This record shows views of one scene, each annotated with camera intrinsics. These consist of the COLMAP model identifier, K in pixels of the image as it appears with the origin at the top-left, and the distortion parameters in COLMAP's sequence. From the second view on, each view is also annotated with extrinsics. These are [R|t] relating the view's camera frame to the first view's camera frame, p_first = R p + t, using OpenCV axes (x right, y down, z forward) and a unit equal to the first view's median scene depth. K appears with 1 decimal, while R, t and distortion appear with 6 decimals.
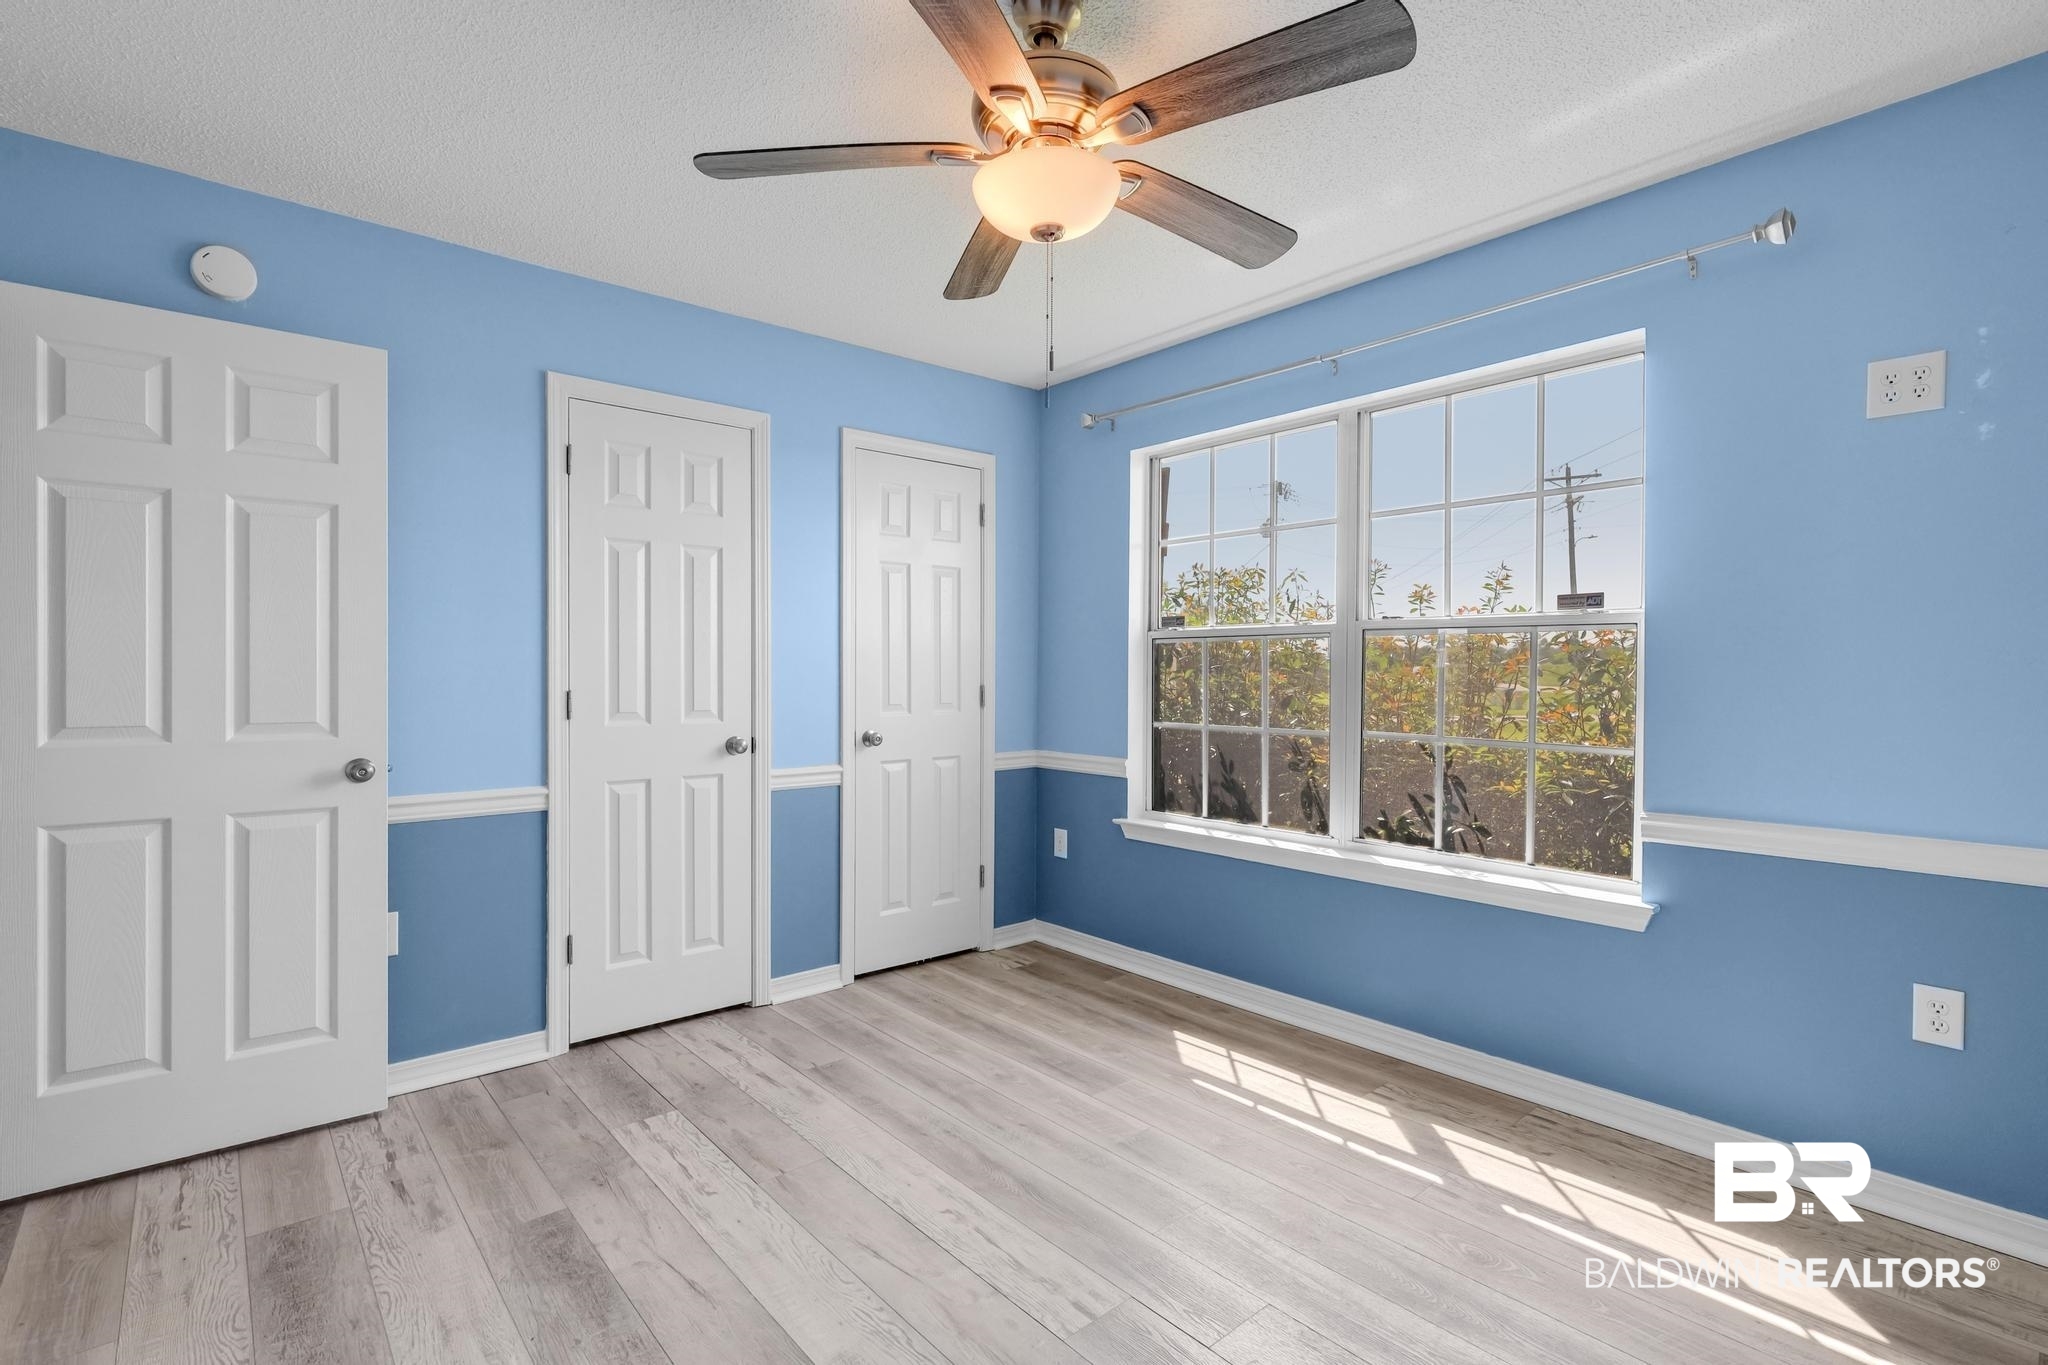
lens RADIAL K [[970.8, 0, 1048.5], [0, 970.8, 677.1], [0, 0, 1]] dist [0.001003, 0.001039]
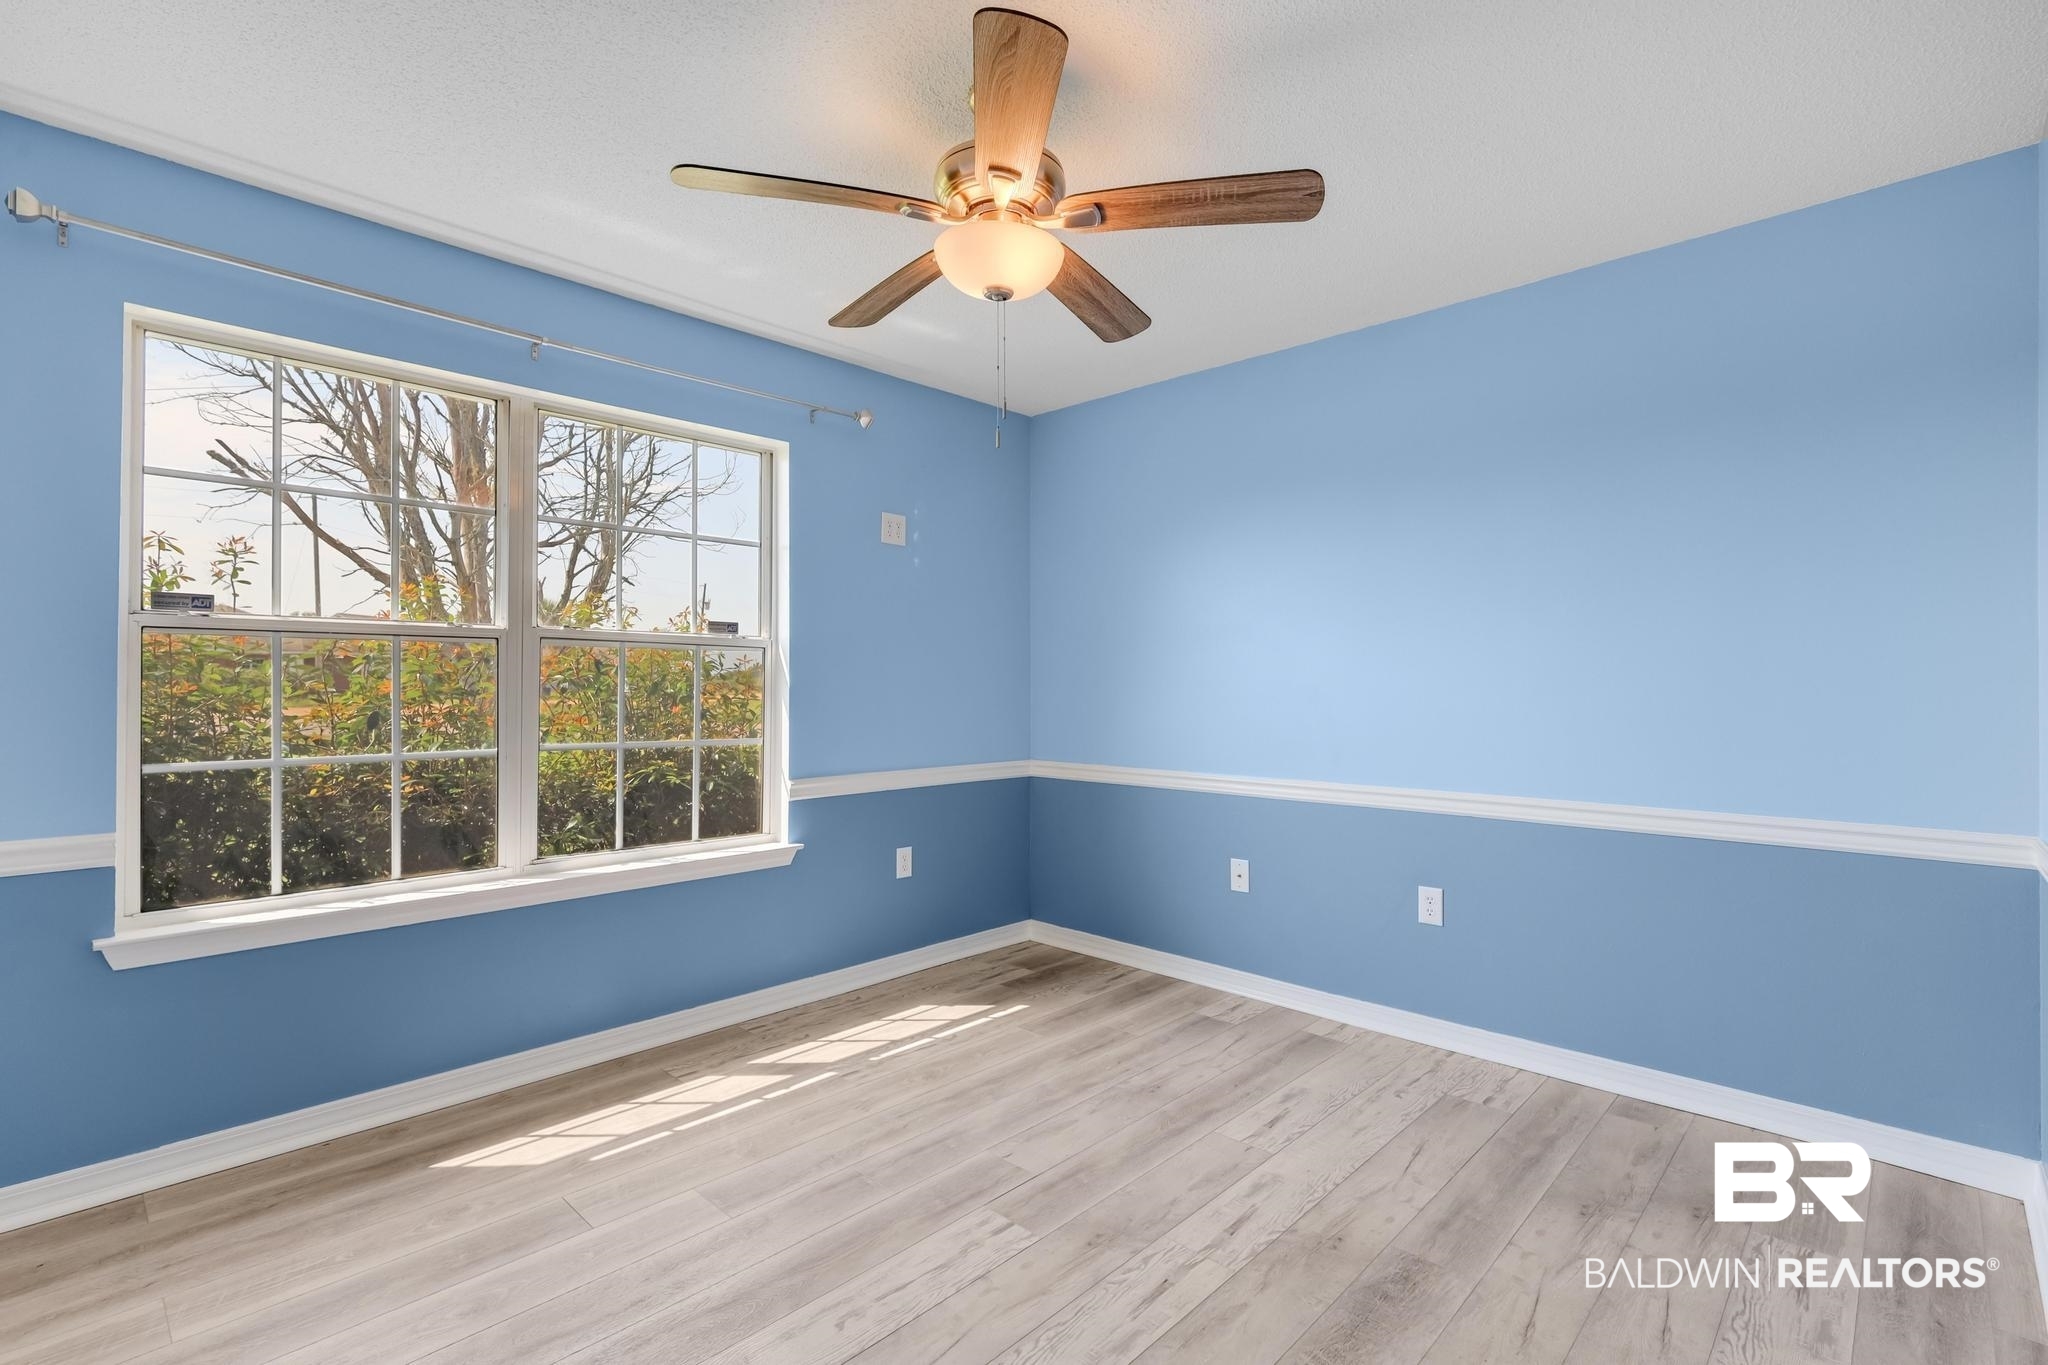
lens RADIAL K [[939.9, 0, 1018.9], [0, 939.9, 682.3], [0, 0, 1]] dist [0.001167, 0.000338]
pose [[-0.089627, 0.001411, 0.995974, -0.737905], [0.003071, 0.999995, -0.001140, -0.002959], [-0.995971, 0.002956, -0.089631, 0.729180]]
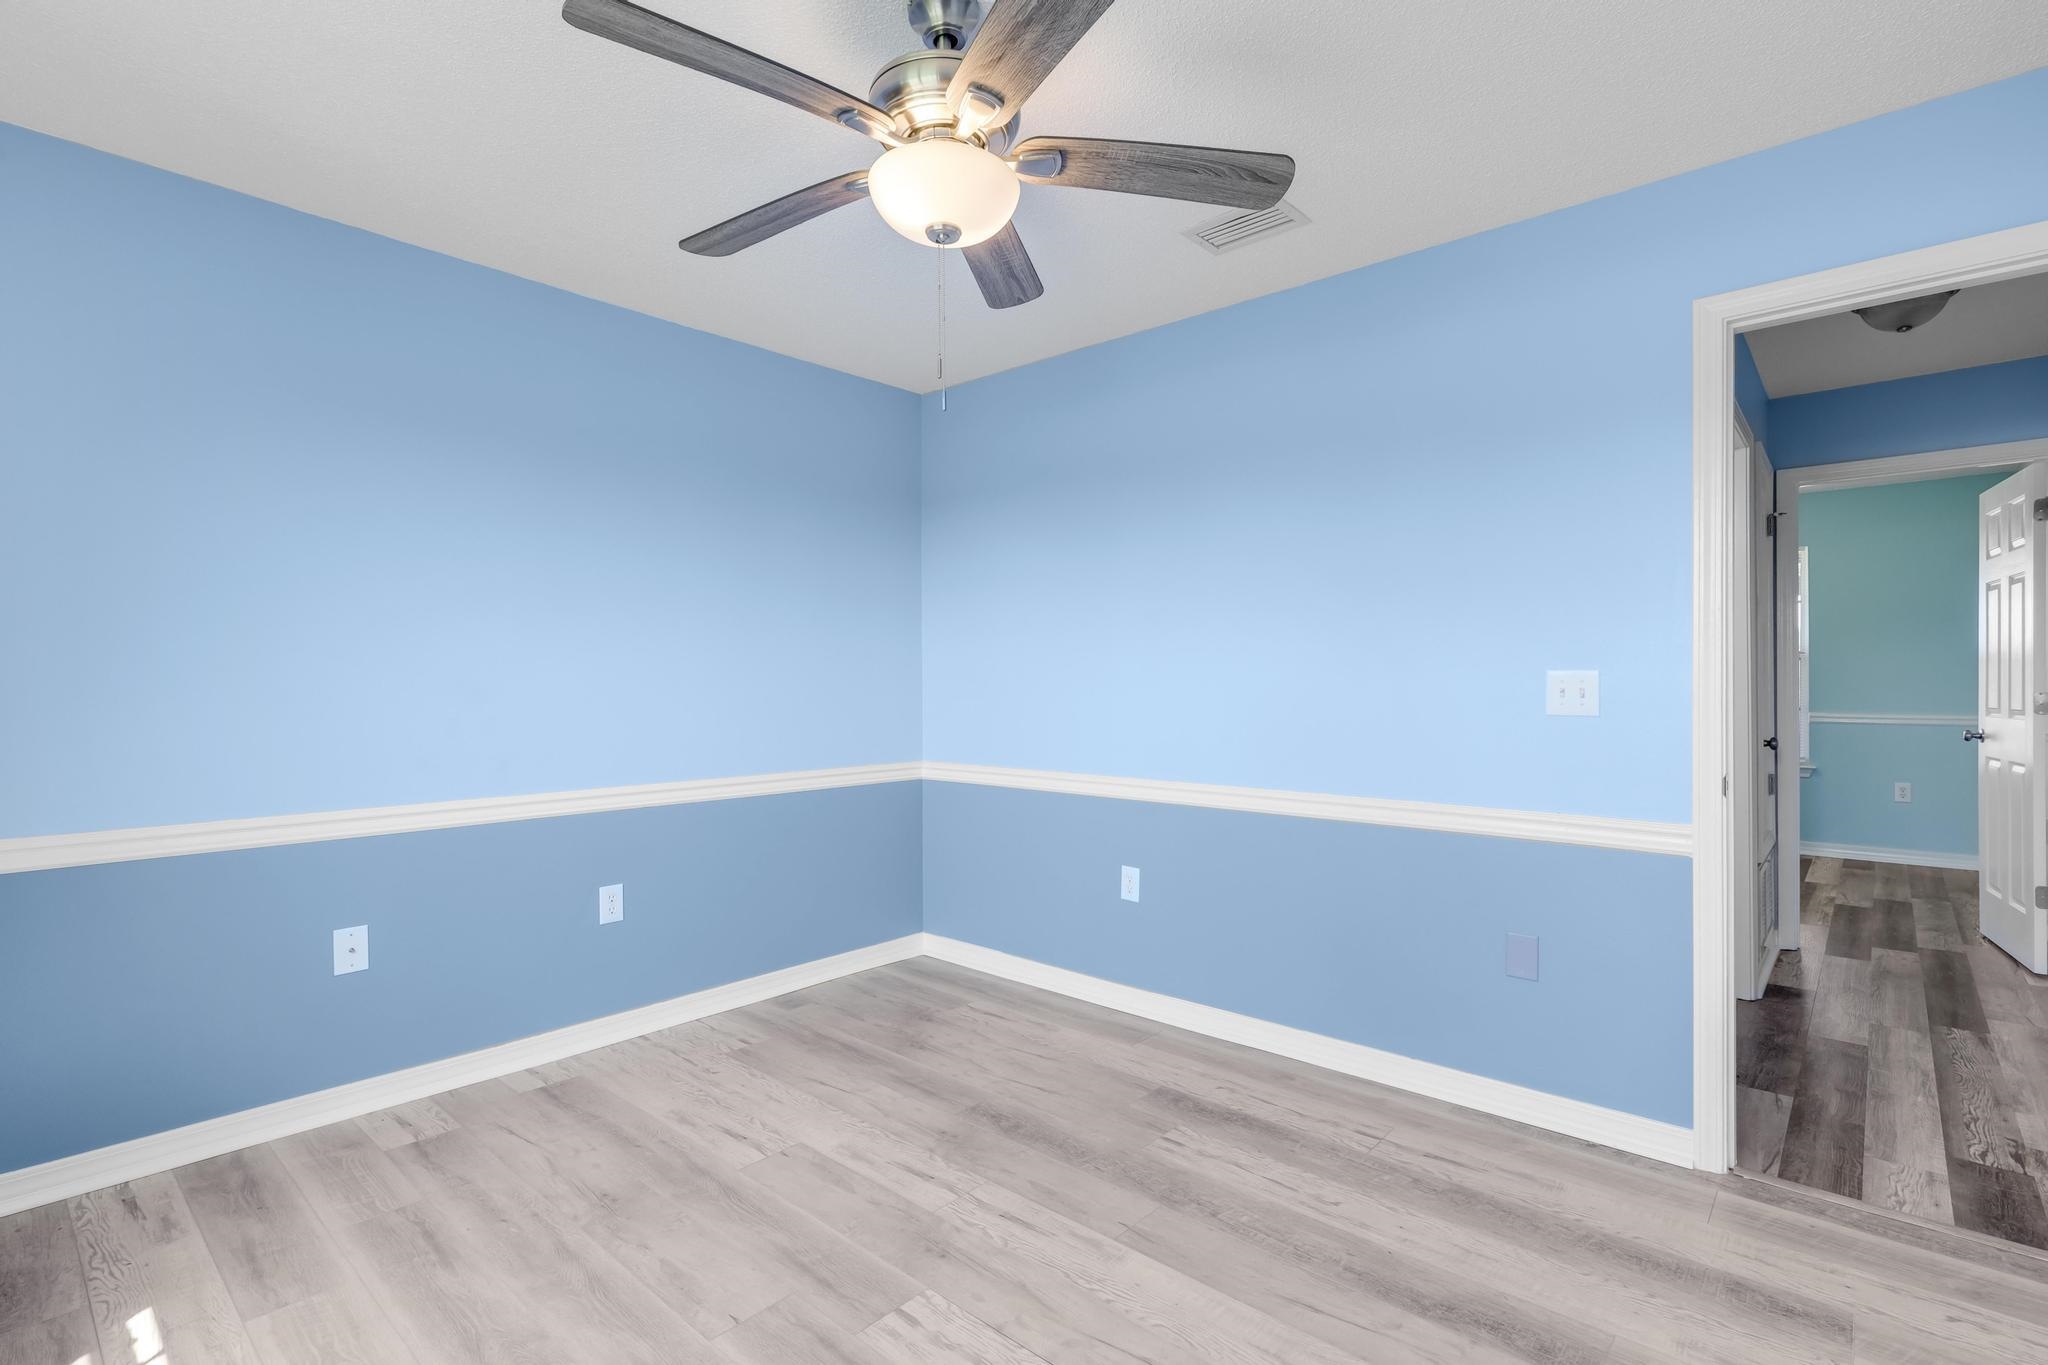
lens RADIAL K [[907.7, 0, 1023.1], [0, 907.7, 631.6], [0, 0, 1]] dist [0.000041, 0.000169]
pose [[-0.994841, -0.002931, -0.101408, 0.010012], [0.002681, 0.998474, -0.055160, 0.000270], [0.101415, -0.055147, -0.993315, 1.334666]]
